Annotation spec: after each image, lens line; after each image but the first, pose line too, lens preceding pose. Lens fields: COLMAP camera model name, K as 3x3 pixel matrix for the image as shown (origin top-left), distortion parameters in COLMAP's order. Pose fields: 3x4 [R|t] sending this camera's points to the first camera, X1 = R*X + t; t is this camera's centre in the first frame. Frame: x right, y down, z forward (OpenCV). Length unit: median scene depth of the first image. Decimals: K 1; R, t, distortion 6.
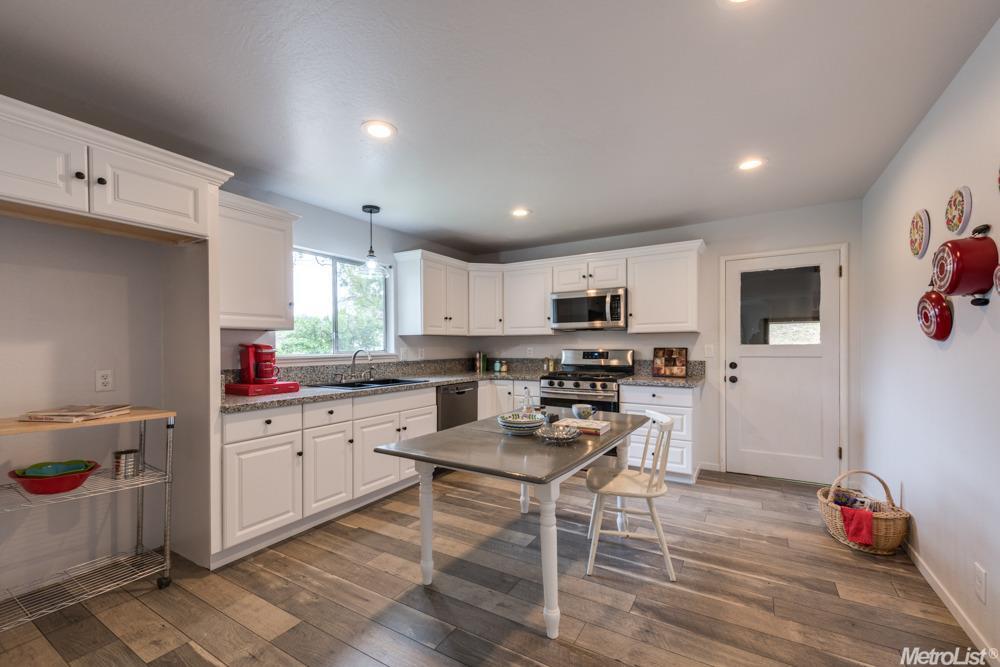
lens RADIAL K [[397.1, 0, 513.3], [0, 397.1, 349.8], [0, 0, 1]] dist [0.006598, -0.002155]
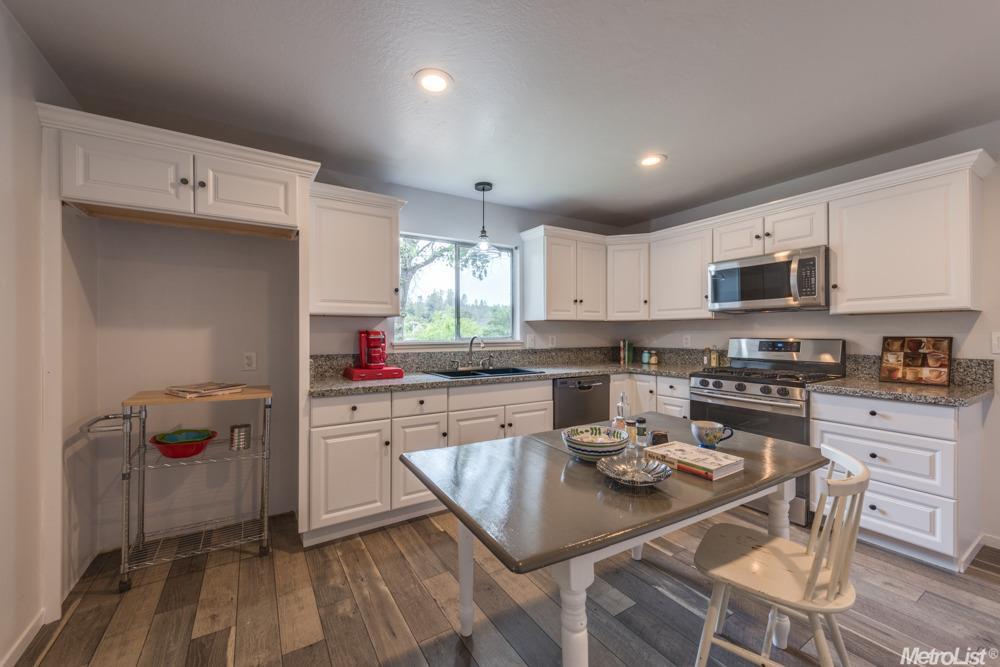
lens RADIAL K [[397.1, 0, 523.0], [0, 397.1, 333.3], [0, 0, 1]] dist [0.006598, -0.002155]
pose [[0.899114, 0.003742, -0.437700, 0.157403], [-0.007267, 0.999953, -0.006379, -0.002581], [0.437655, 0.008916, 0.899099, 0.230971]]
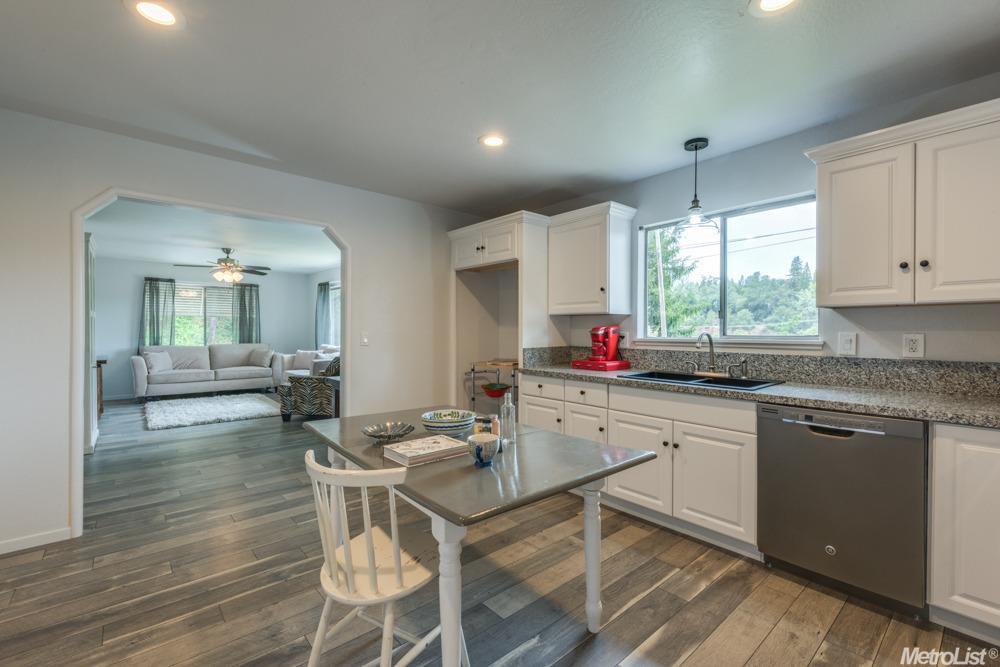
lens RADIAL K [[450.9, 0, 472.6], [0, 450.9, 334.3], [0, 0, 1]] dist [0.008569, -0.001478]
pose [[-0.368713, 0.017281, -0.929383, 0.667557], [-0.007620, 0.999737, 0.021612, -0.015933], [0.929512, 0.015050, -0.368484, 1.062686]]
